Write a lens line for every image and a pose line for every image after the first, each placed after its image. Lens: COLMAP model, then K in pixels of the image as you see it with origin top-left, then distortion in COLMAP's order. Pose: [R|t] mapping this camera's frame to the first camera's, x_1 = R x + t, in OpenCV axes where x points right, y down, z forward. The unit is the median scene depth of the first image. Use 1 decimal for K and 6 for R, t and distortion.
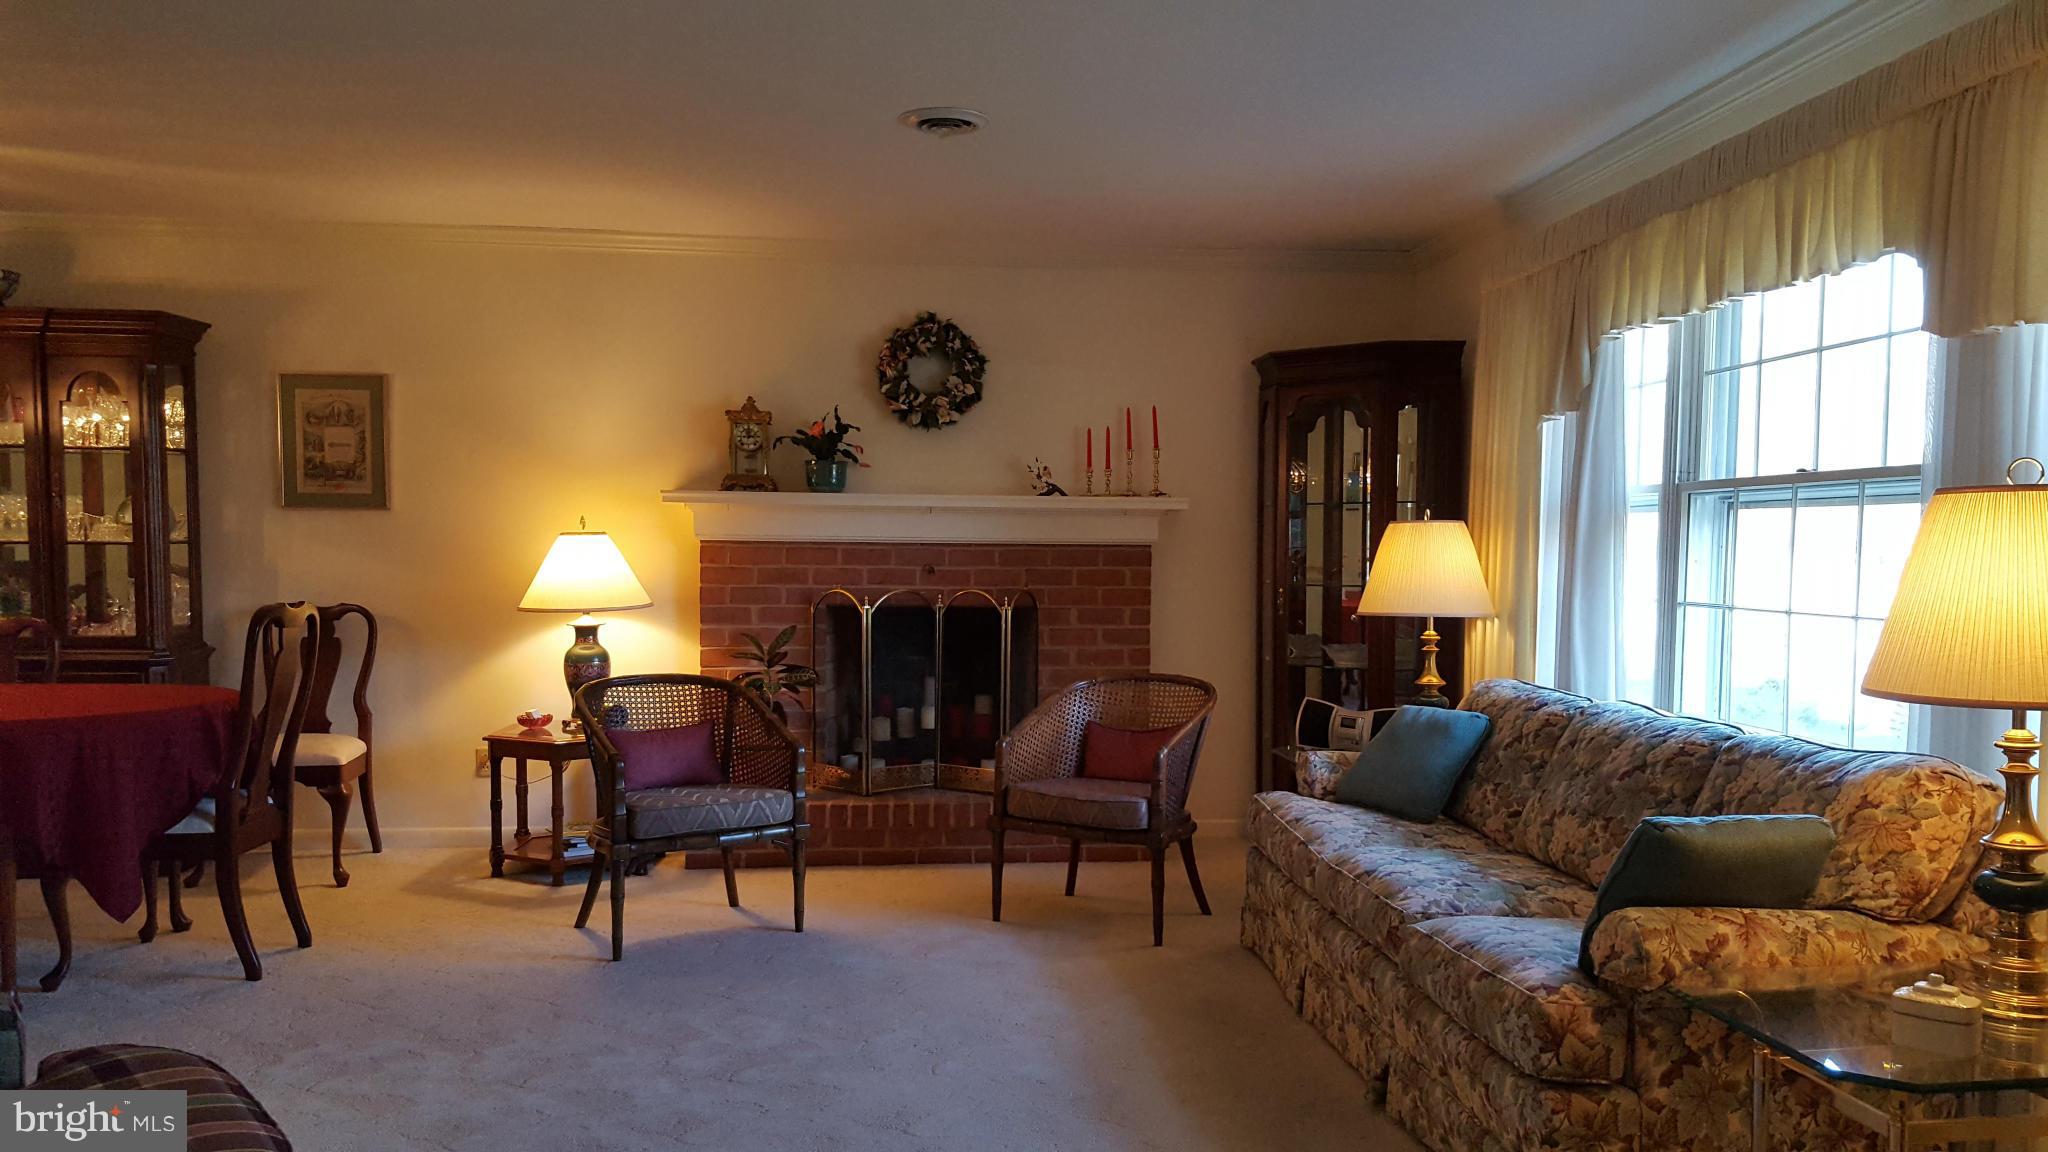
lens RADIAL K [[1501.5, 0, 1024.2], [0, 1501.5, 606.0], [0, 0, 1]] dist [0.125365, -0.229001]
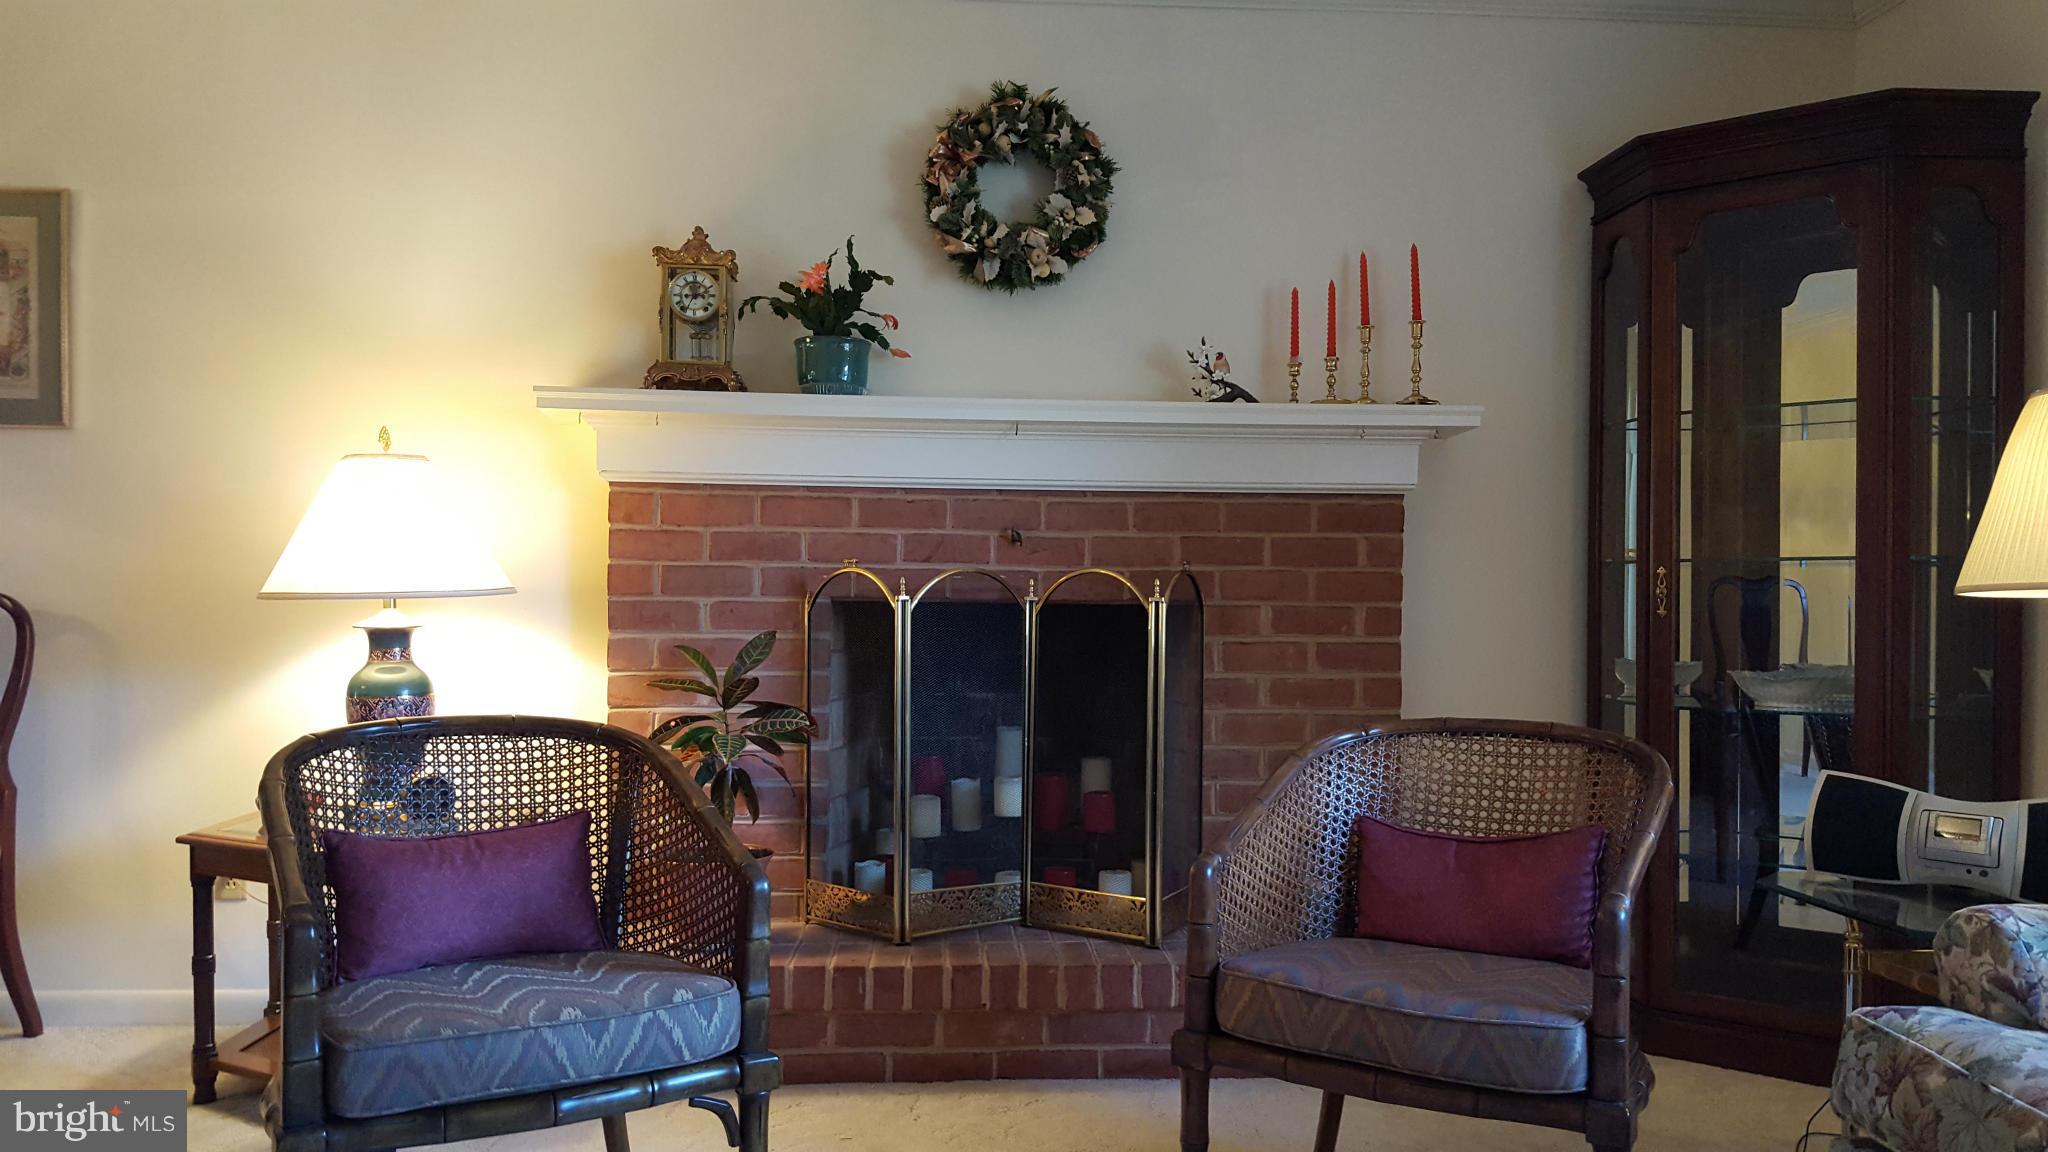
lens RADIAL K [[1501.5, 0, 1024.2], [0, 1501.5, 606.0], [0, 0, 1]] dist [0.125365, -0.229001]
pose [[0.999866, 0.001922, -0.016255, -0.050102], [-0.002515, 0.999329, -0.036530, 0.023089], [0.016174, 0.036566, 0.999200, 0.438658]]
